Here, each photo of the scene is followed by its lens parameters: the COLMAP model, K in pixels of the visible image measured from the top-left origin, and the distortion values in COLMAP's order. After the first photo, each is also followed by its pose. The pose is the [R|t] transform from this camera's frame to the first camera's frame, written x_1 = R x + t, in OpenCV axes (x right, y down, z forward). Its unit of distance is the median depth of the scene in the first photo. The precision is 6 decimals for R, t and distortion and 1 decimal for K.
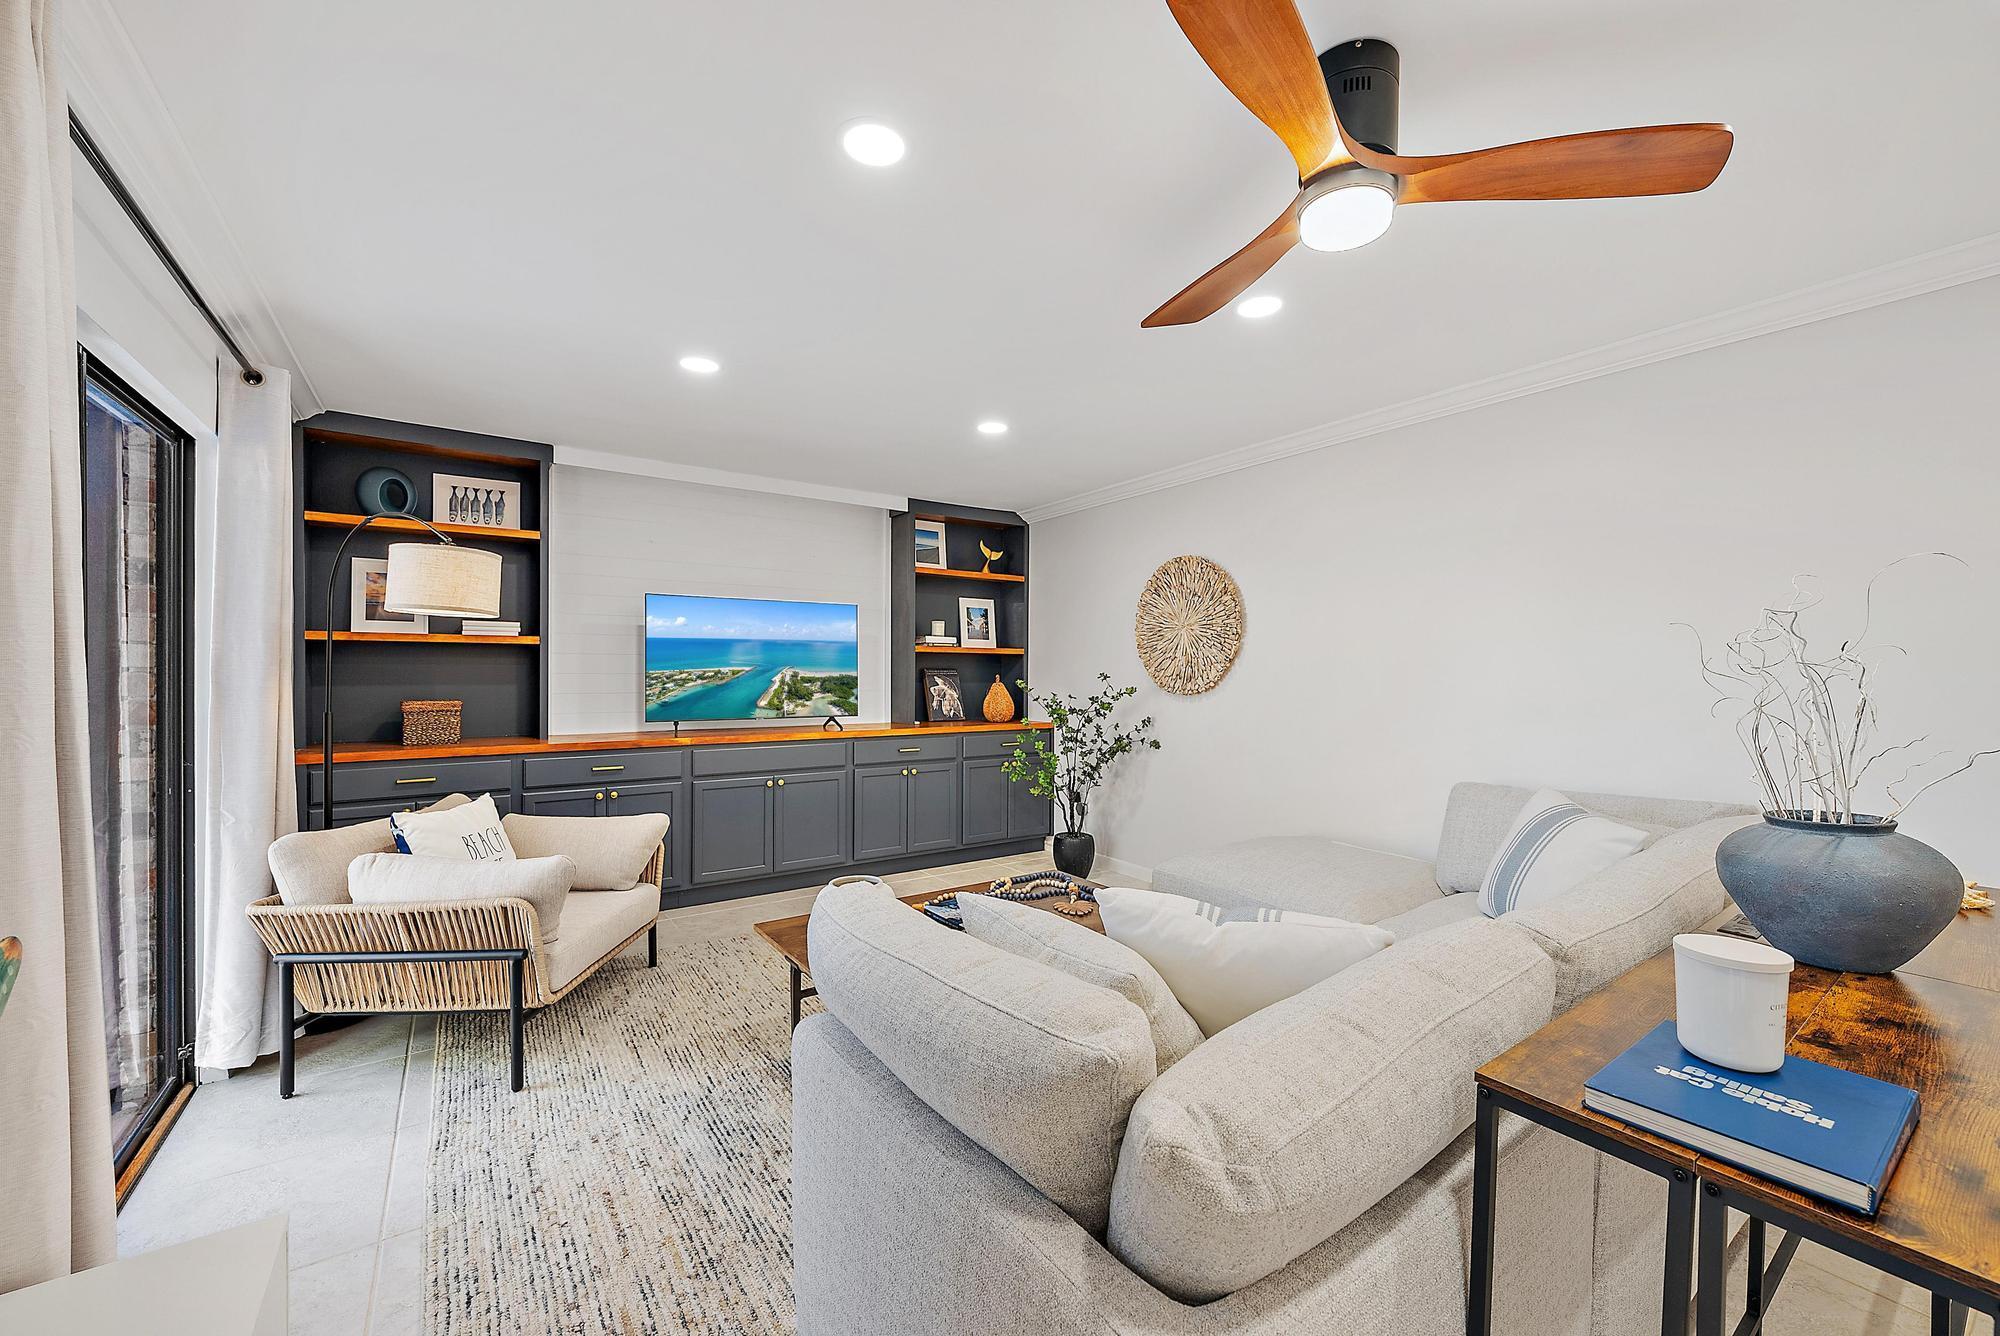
lens RADIAL K [[800.9, 0, 995.1], [0, 800.9, 682.1], [0, 0, 1]] dist [0.015705, -0.000171]
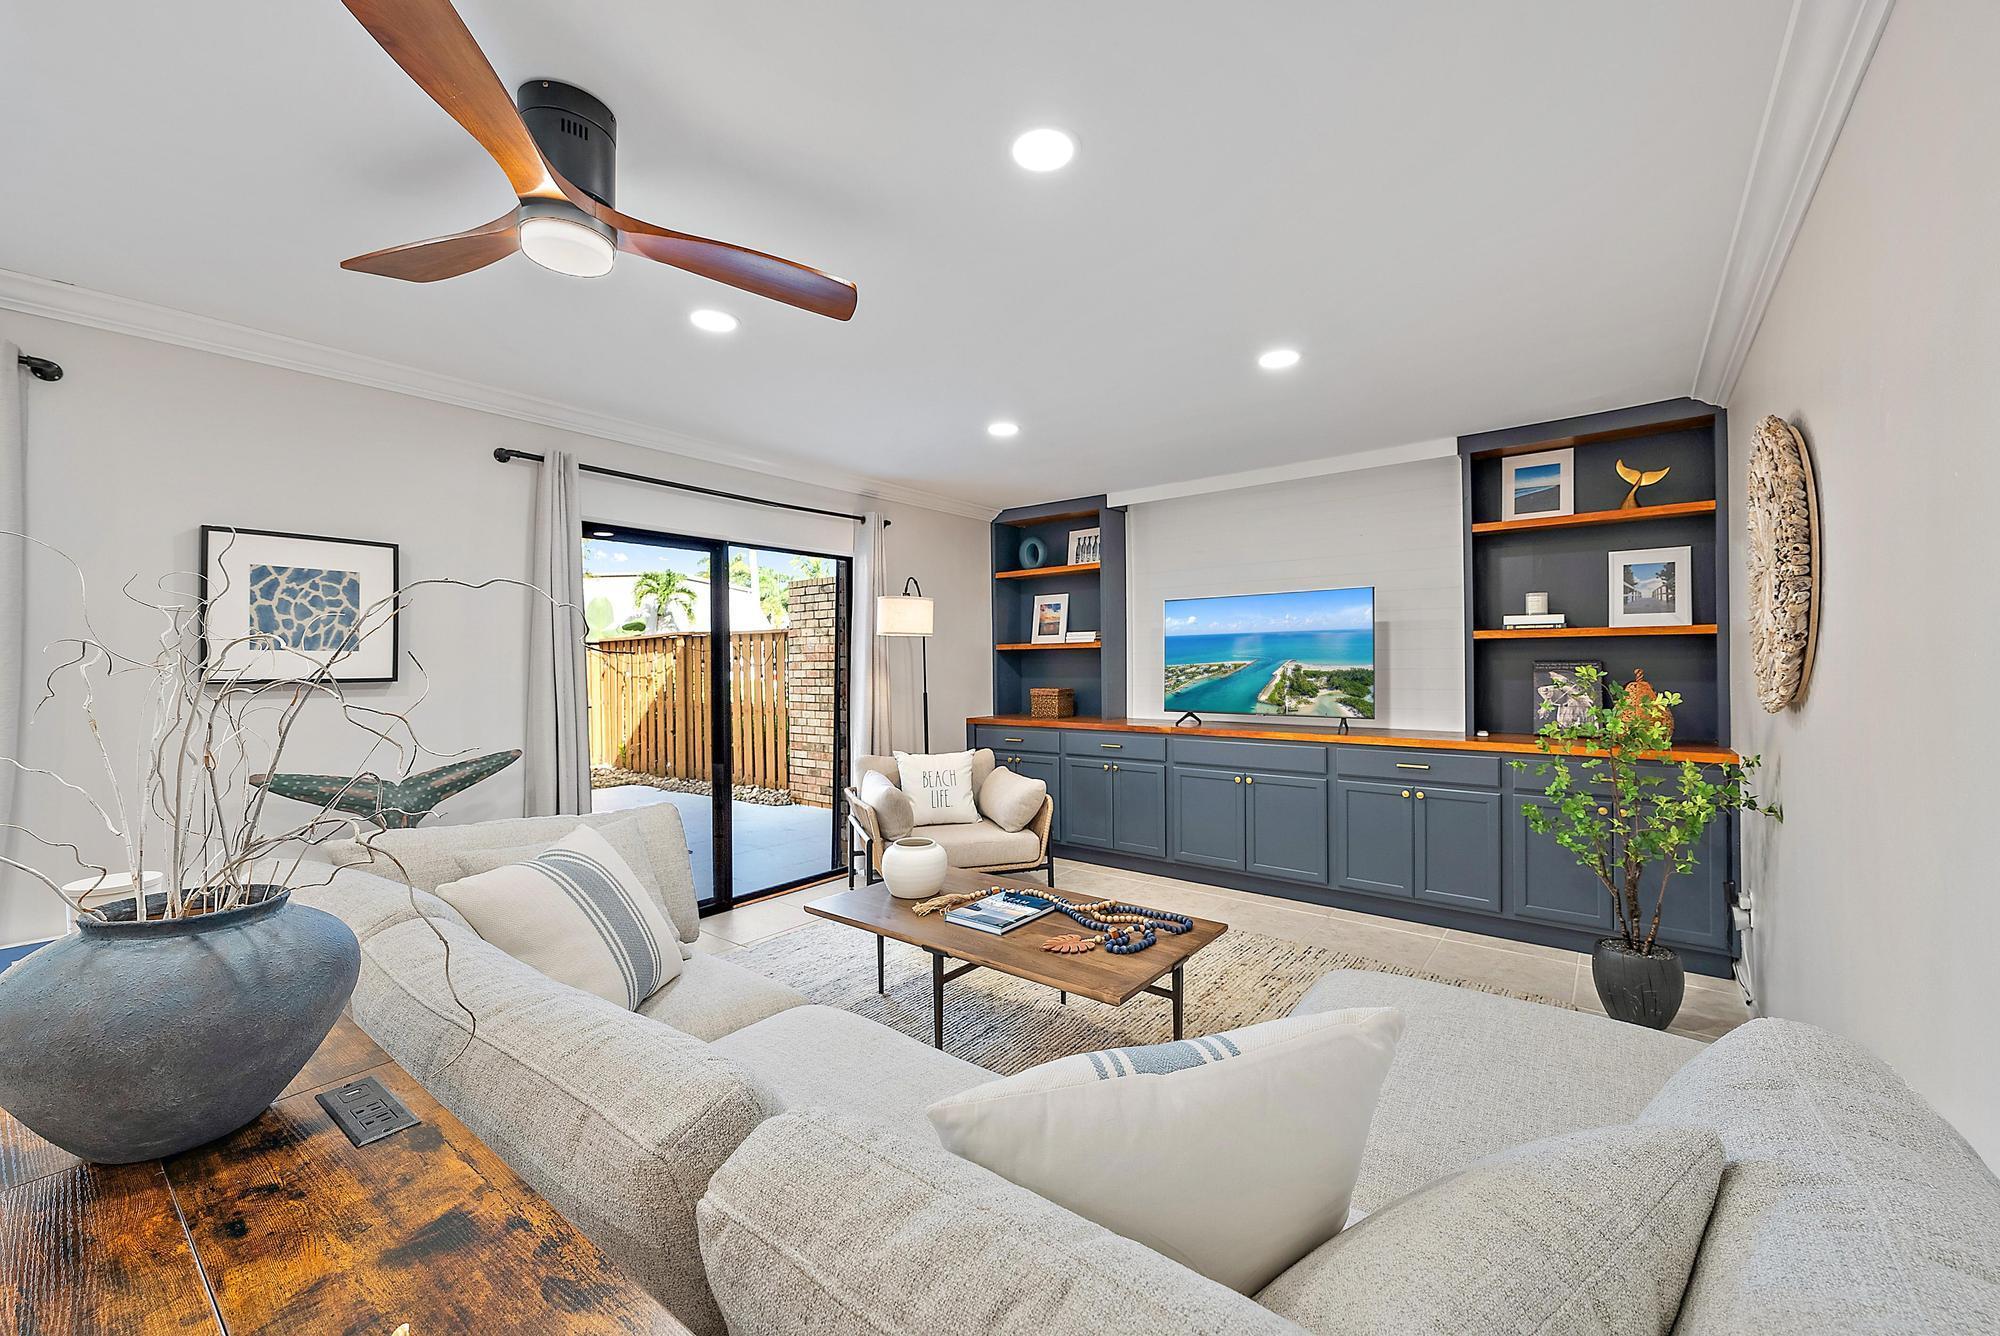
lens RADIAL K [[800.9, 0, 991.7], [0, 800.9, 664.3], [0, 0, 1]] dist [0.015705, -0.000171]
pose [[0.301834, -0.009593, -0.953312, 0.523319], [-0.011524, 0.999840, -0.013710, 0.002541], [0.953291, 0.015124, 0.301675, 0.378920]]
